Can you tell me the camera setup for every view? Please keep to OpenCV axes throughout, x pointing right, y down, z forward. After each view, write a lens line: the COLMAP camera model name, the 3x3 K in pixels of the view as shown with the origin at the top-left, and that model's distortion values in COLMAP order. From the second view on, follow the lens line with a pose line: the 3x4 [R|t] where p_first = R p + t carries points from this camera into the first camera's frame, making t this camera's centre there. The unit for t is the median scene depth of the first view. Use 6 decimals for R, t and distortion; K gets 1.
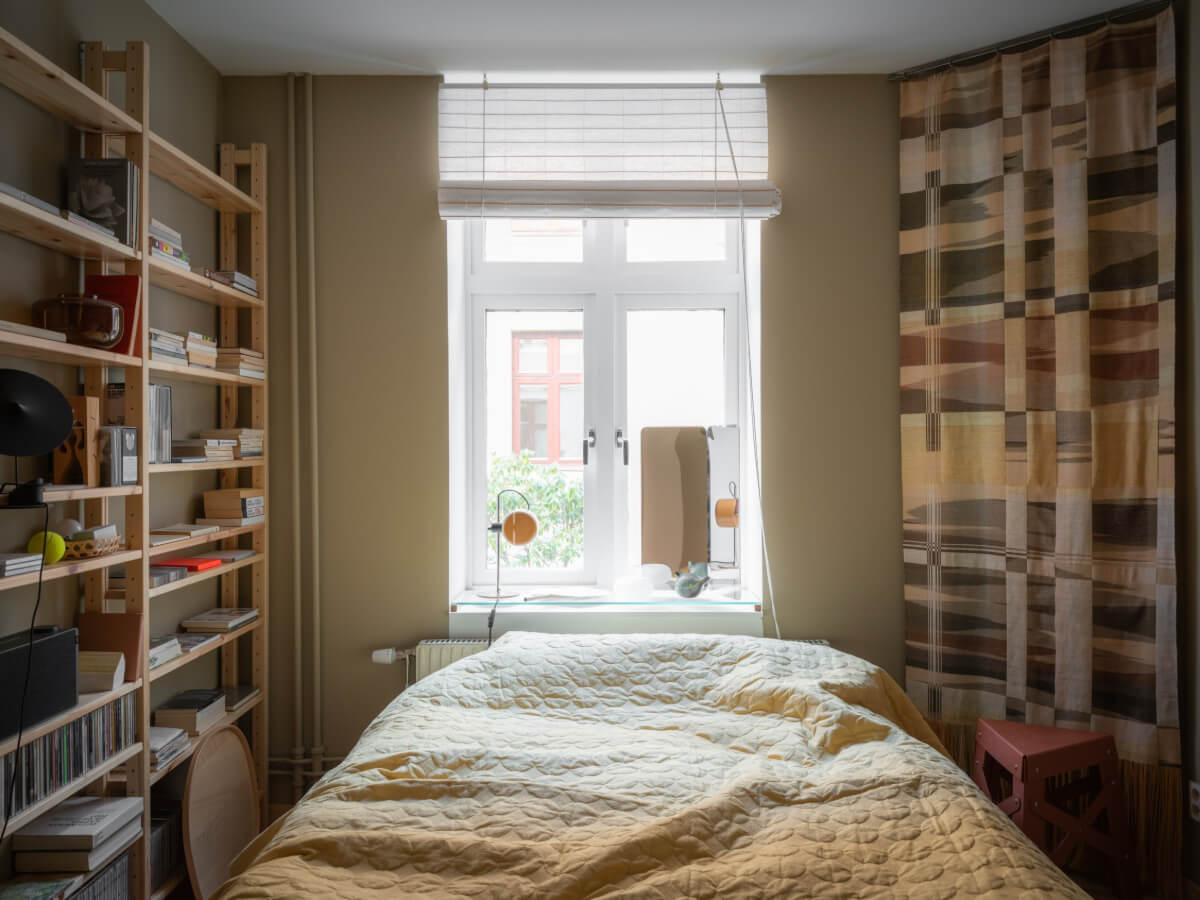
lens RADIAL K [[962.4, 0, 605.6], [0, 962.4, 446.4], [0, 0, 1]] dist [0.083323, -0.183392]
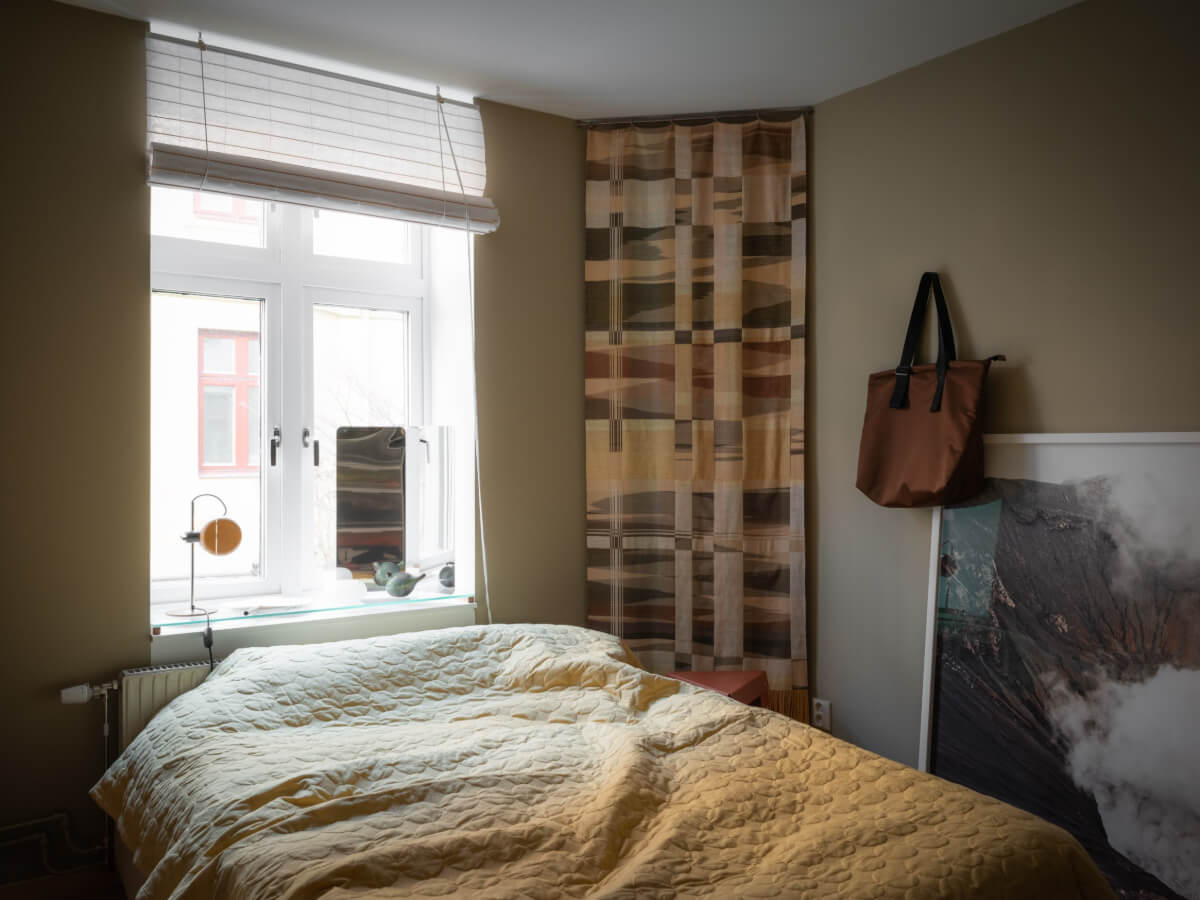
lens RADIAL K [[962.4, 0, 605.6], [0, 962.4, 446.4], [0, 0, 1]] dist [0.083323, -0.183392]
pose [[0.824488, 0.003945, 0.565866, -0.361157], [-0.004293, 0.999991, -0.000716, -0.000686], [-0.565863, -0.001839, 0.824497, 0.049976]]
